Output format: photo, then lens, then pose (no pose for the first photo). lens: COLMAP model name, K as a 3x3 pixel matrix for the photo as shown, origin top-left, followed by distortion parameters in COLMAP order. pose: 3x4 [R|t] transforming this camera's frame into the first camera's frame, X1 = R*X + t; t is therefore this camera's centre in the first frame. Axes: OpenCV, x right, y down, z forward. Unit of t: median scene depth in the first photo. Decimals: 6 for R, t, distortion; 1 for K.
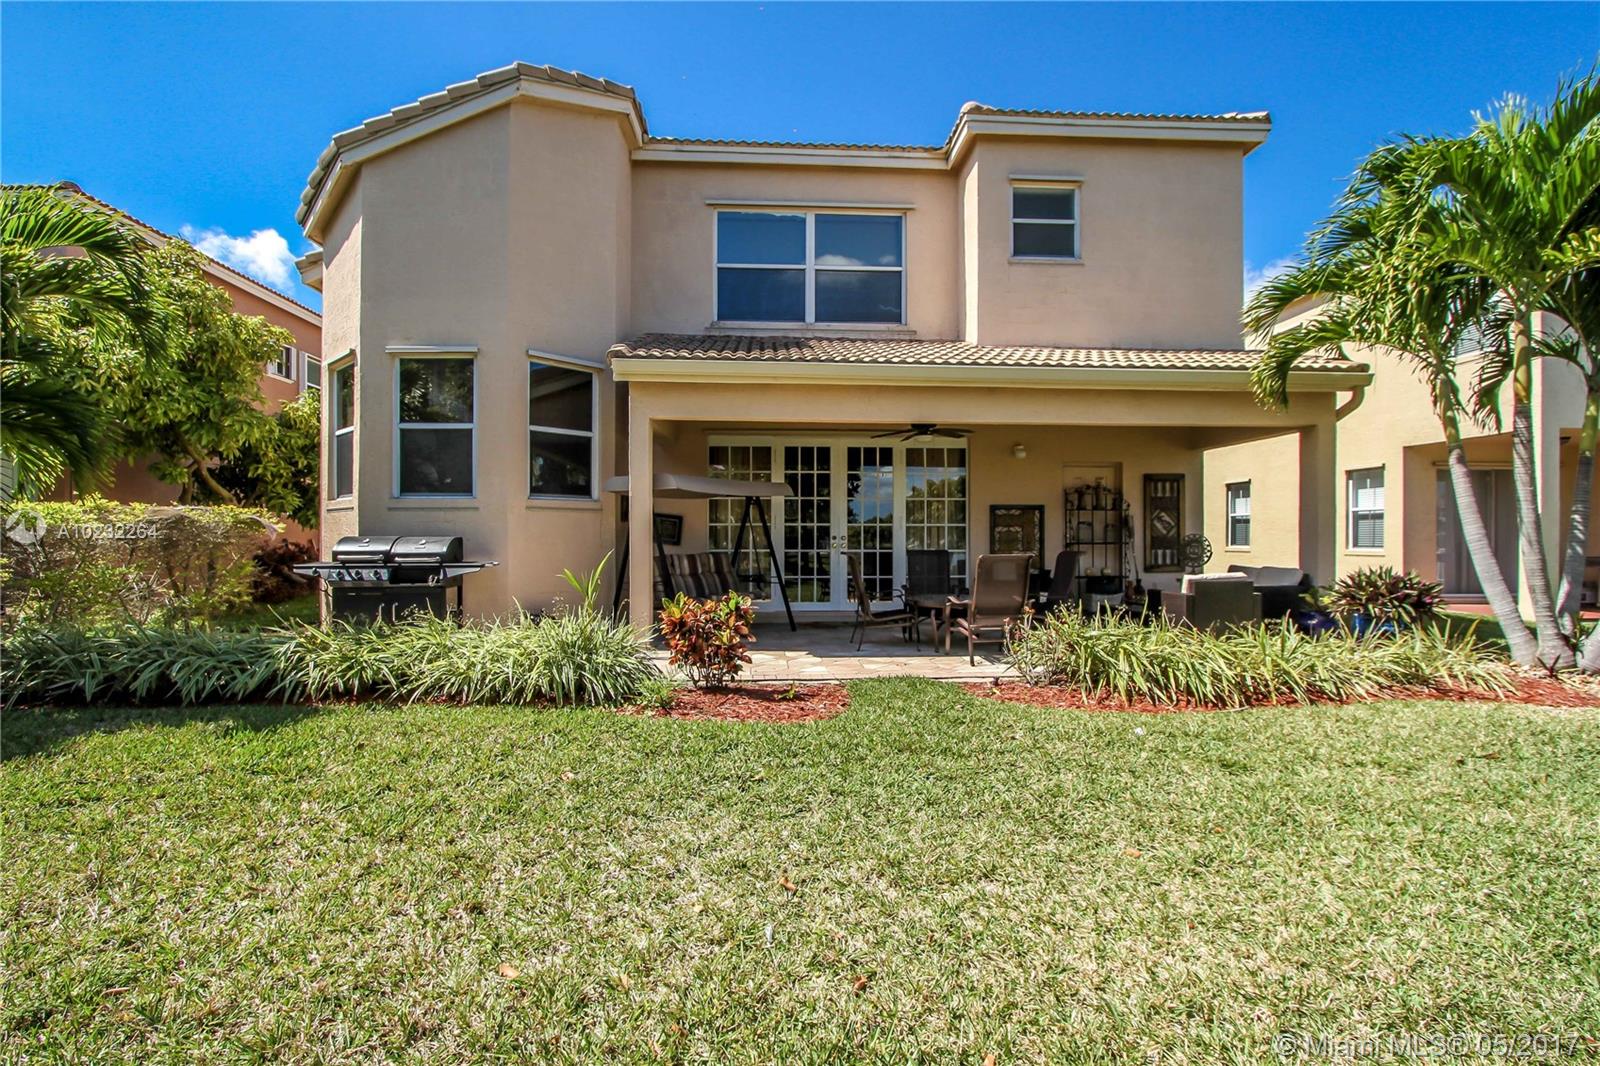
lens RADIAL K [[758.2, 0, 791.2], [0, 758.2, 539.5], [0, 0, 1]] dist [-0.013309, 0.001661]
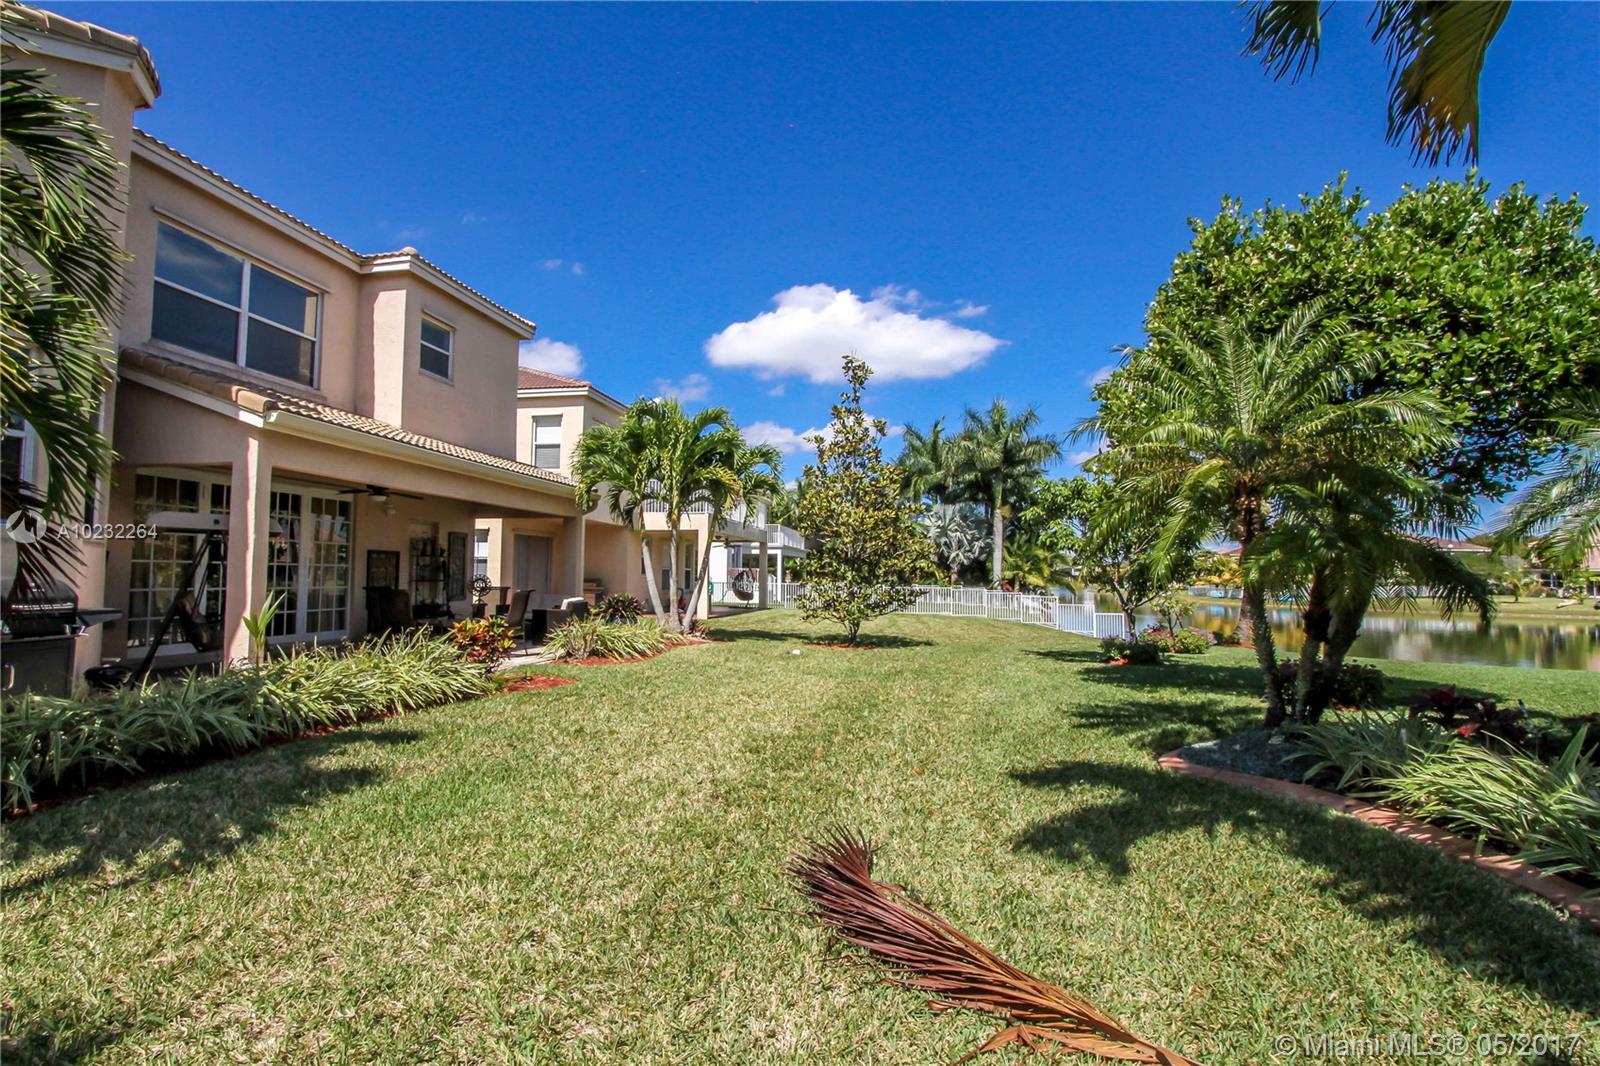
lens RADIAL K [[758.2, 0, 791.2], [0, 758.2, 539.5], [0, 0, 1]] dist [-0.013309, 0.001661]
pose [[0.240222, 0.050255, 0.969416, -0.775968], [-0.008283, 0.998729, -0.049722, -0.006763], [-0.970683, 0.003915, 0.240333, 0.033392]]
